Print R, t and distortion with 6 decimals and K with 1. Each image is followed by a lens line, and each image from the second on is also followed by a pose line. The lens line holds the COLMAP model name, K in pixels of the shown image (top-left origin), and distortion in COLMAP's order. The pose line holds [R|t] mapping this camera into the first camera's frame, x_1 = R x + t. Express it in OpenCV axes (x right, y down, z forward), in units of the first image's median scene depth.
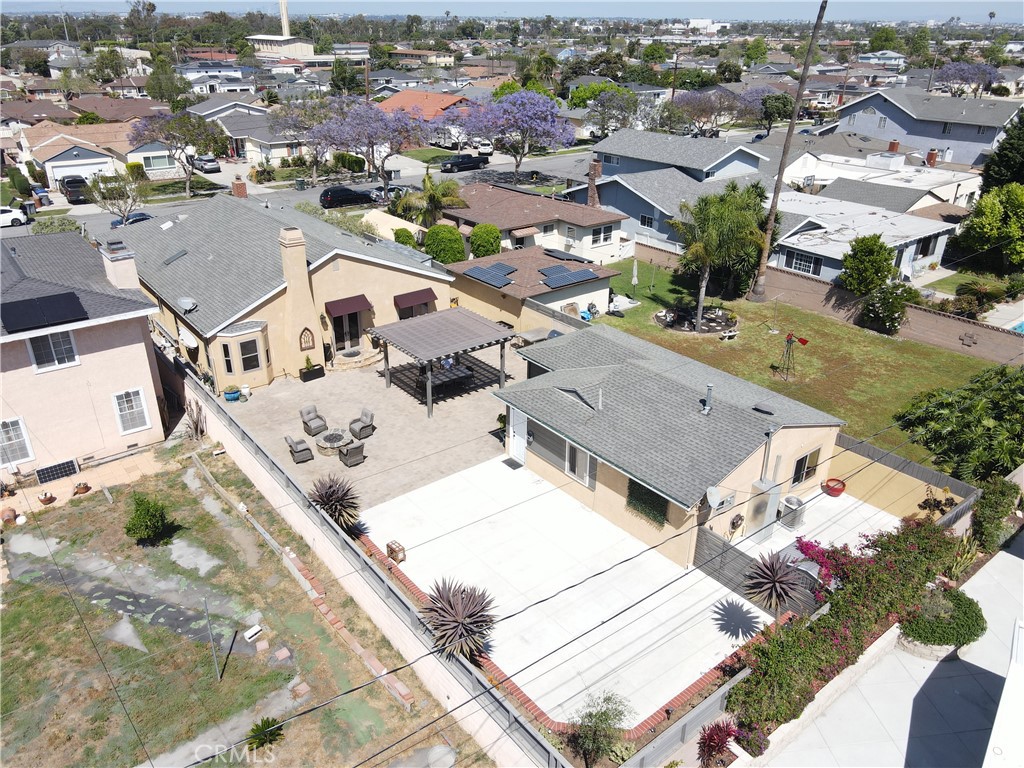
lens RADIAL K [[758.1, 0, 512.0], [0, 758.1, 384.0], [0, 0, 1]] dist [-0.008321, 0.045695]
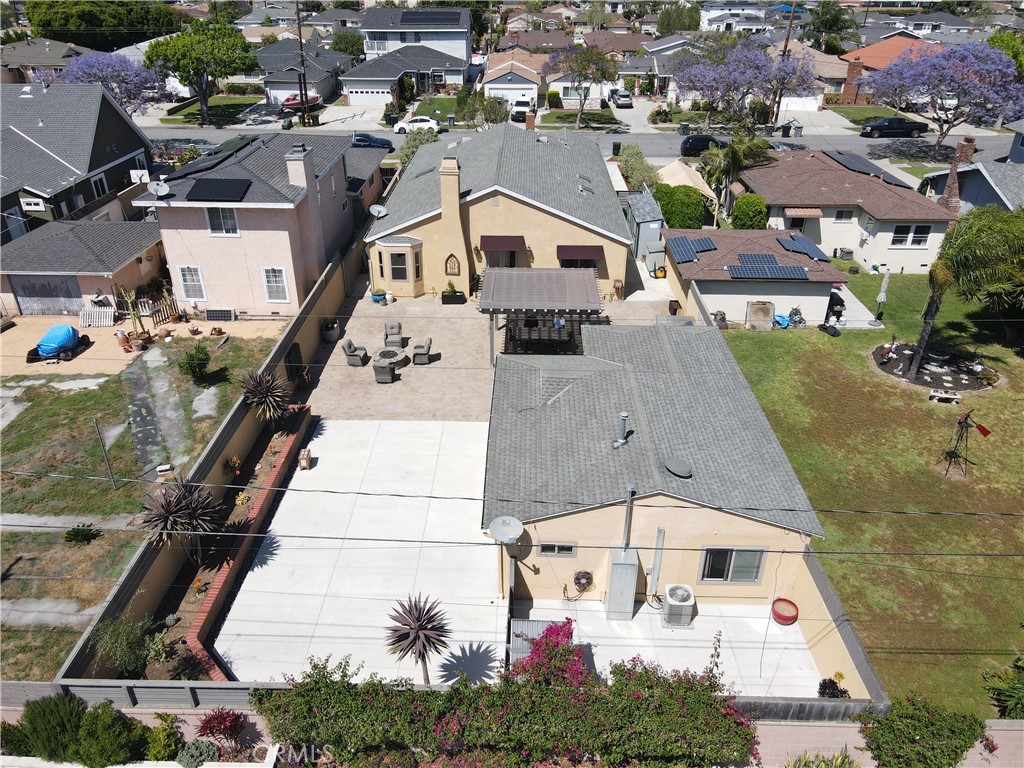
lens RADIAL K [[758.1, 0, 512.0], [0, 758.1, 384.0], [0, 0, 1]] dist [-0.008321, 0.045695]
pose [[0.769736, 0.311909, -0.556973, 0.397108], [-0.274612, 0.949437, 0.152179, -0.078208], [0.576277, 0.035813, 0.816470, 0.172169]]
